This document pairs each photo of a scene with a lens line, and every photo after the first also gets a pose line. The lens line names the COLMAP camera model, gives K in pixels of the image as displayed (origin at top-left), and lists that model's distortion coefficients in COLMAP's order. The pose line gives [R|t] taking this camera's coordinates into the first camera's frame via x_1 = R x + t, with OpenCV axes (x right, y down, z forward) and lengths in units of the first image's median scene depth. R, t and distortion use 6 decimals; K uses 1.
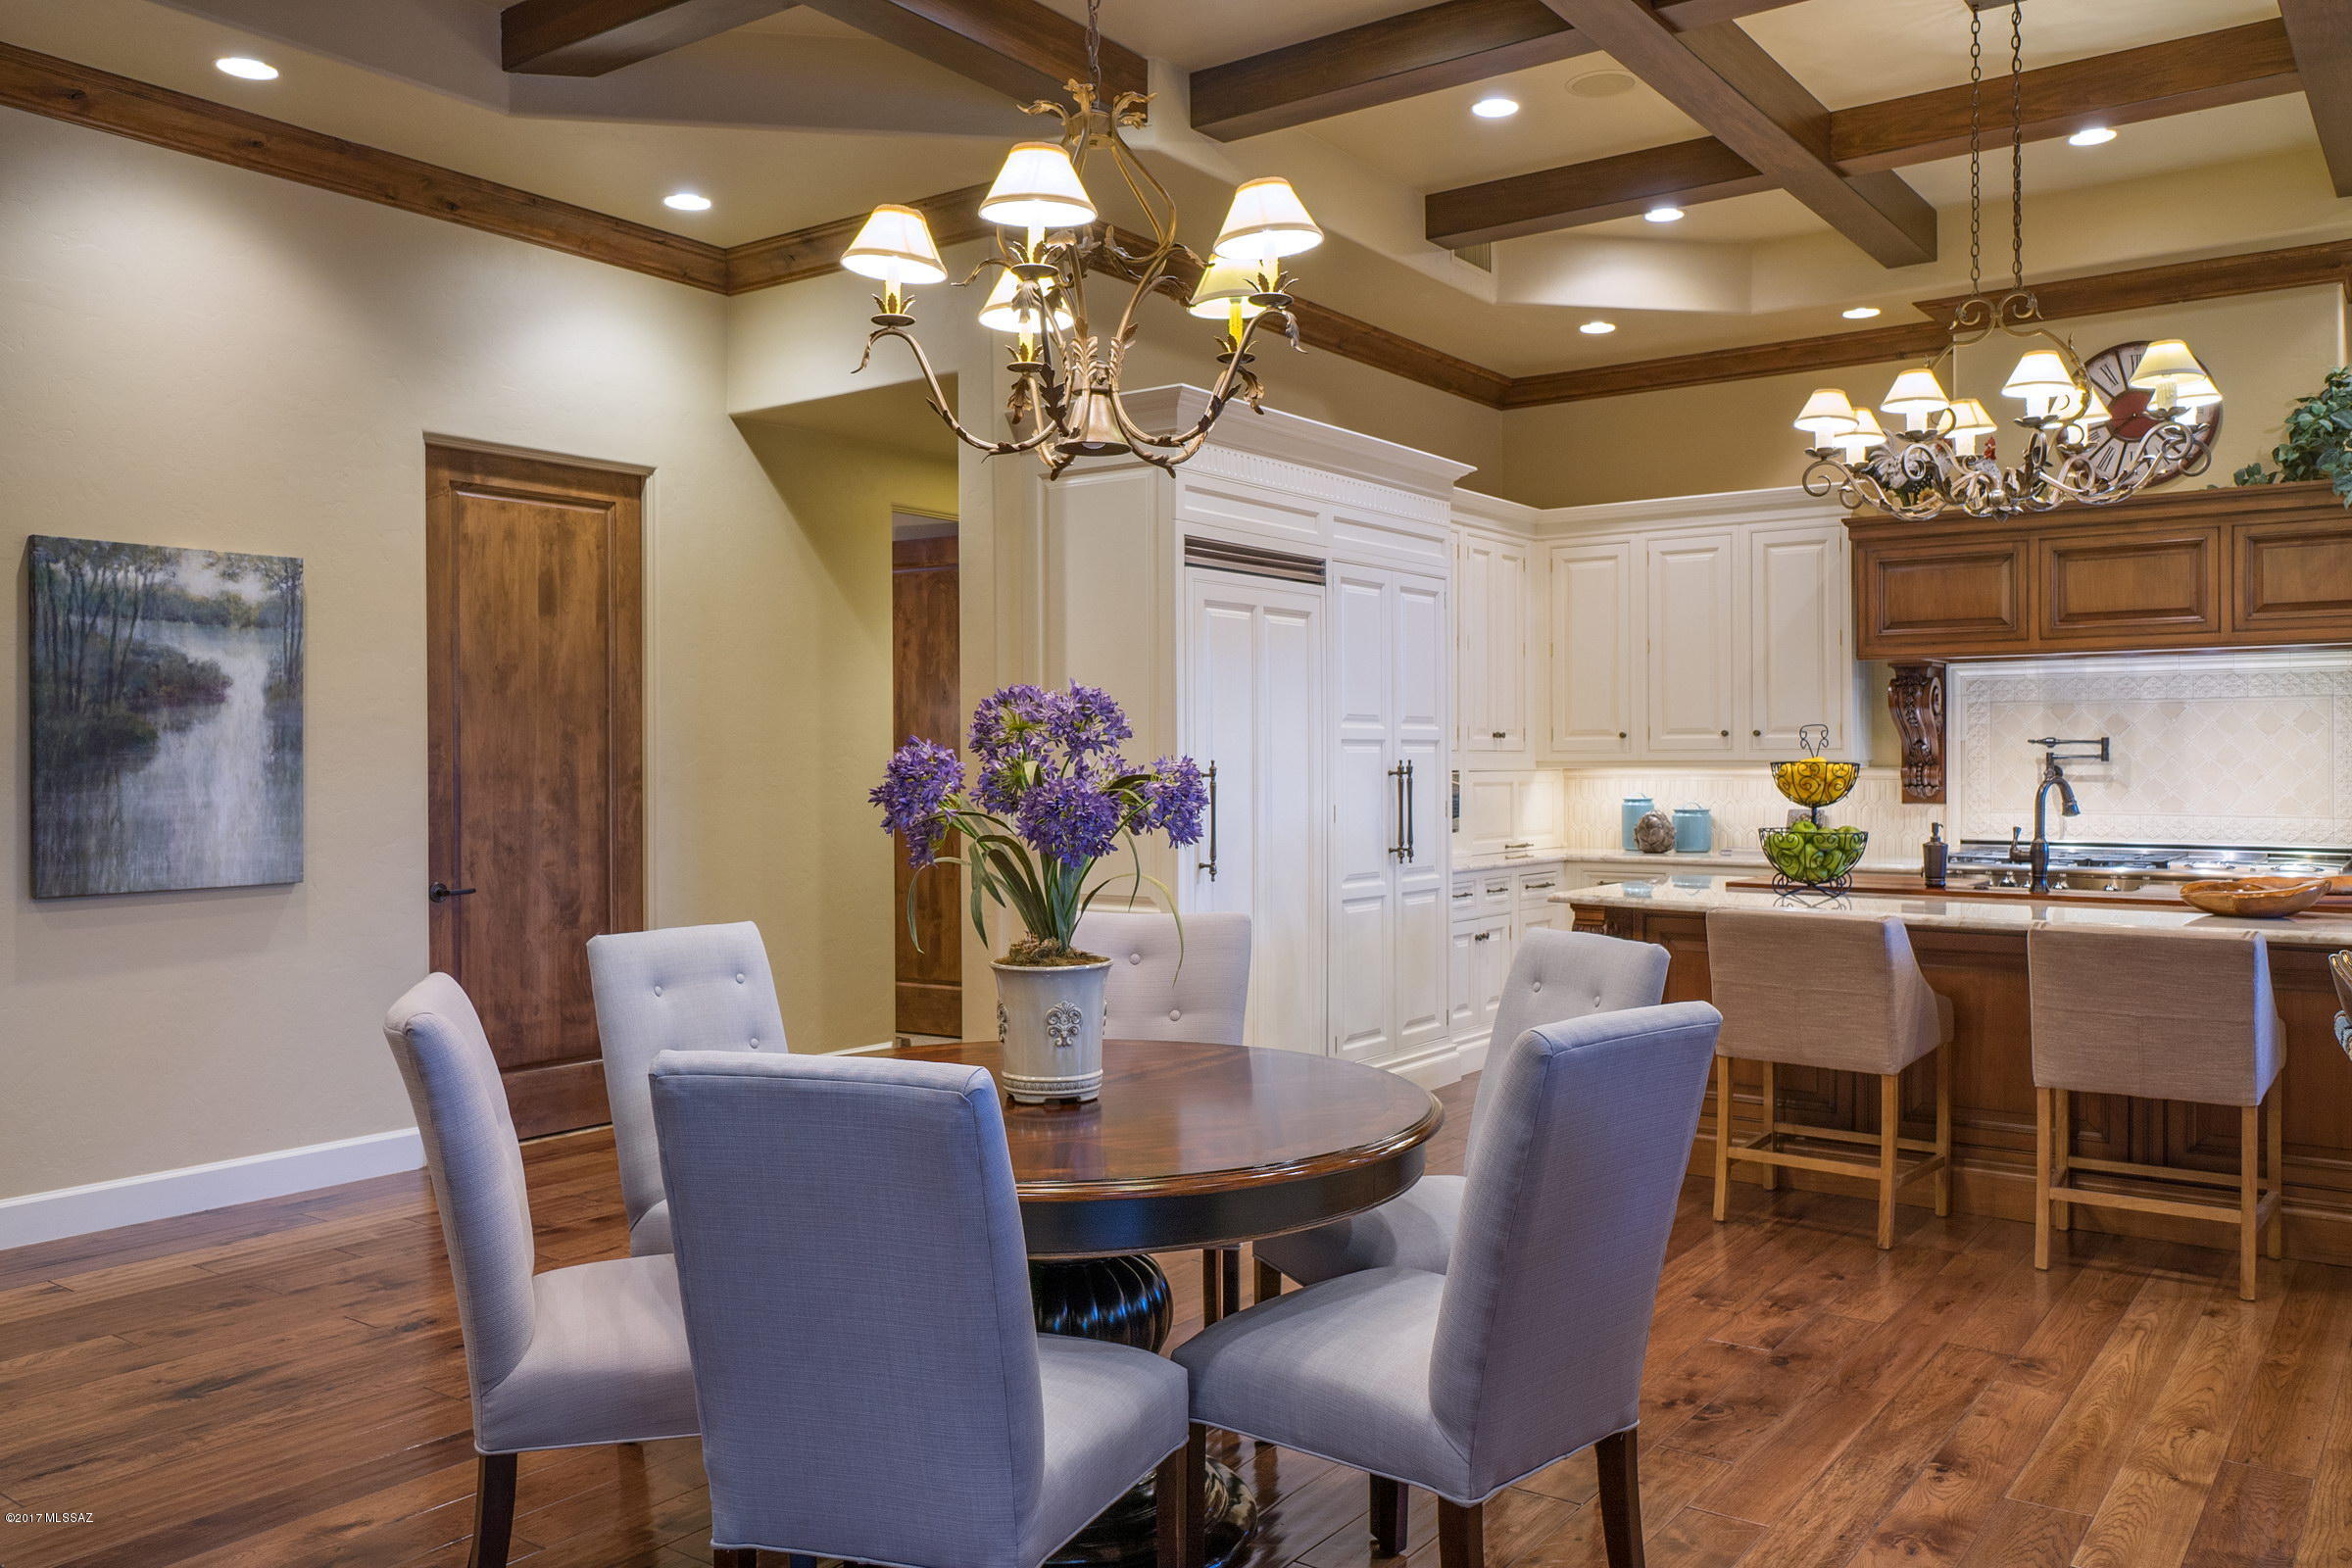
lens RADIAL K [[1822.9, 0, 1196.9], [0, 1822.9, 767.0], [0, 0, 1]] dist [0.003664, 0.002159]
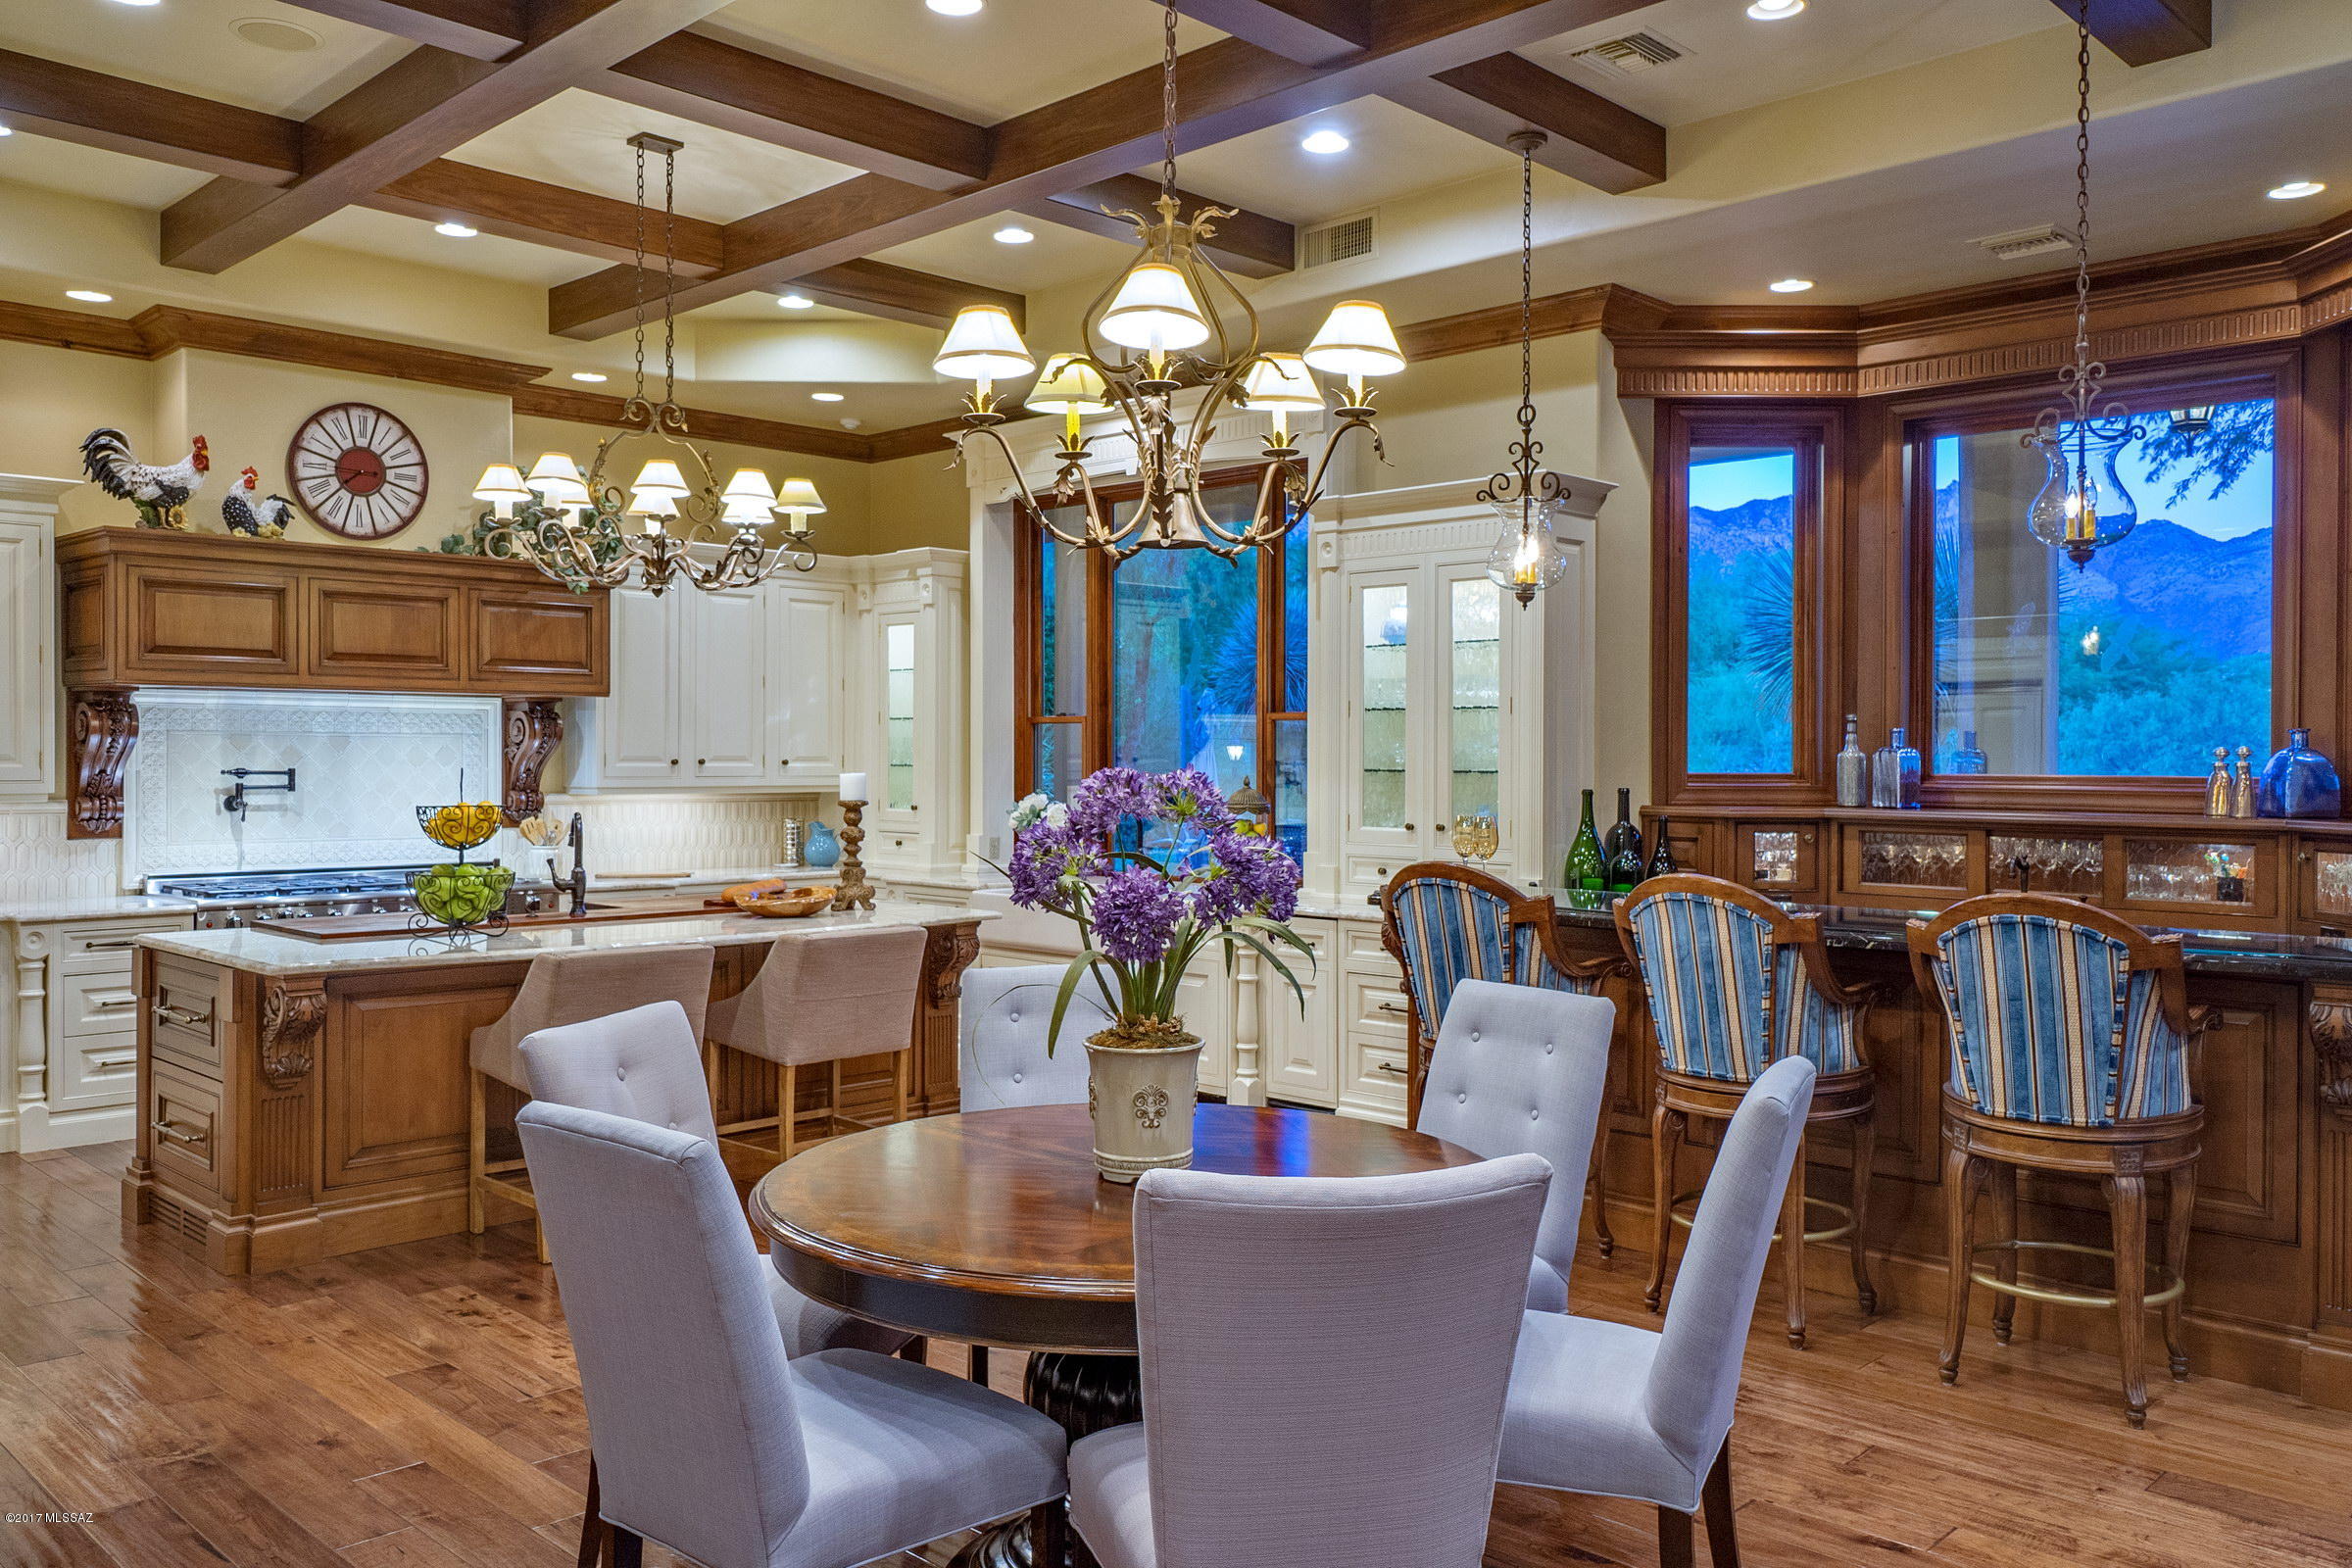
lens RADIAL K [[1793.8, 0, 1177.7], [0, 1793.8, 766.7], [0, 0, 1]] dist [-0.004012, 0.003900]
pose [[0.151805, -0.001443, 0.988409, -0.497242], [-0.000032, 0.999999, 0.001465, -0.021228], [-0.988410, -0.000254, 0.151805, 0.390157]]
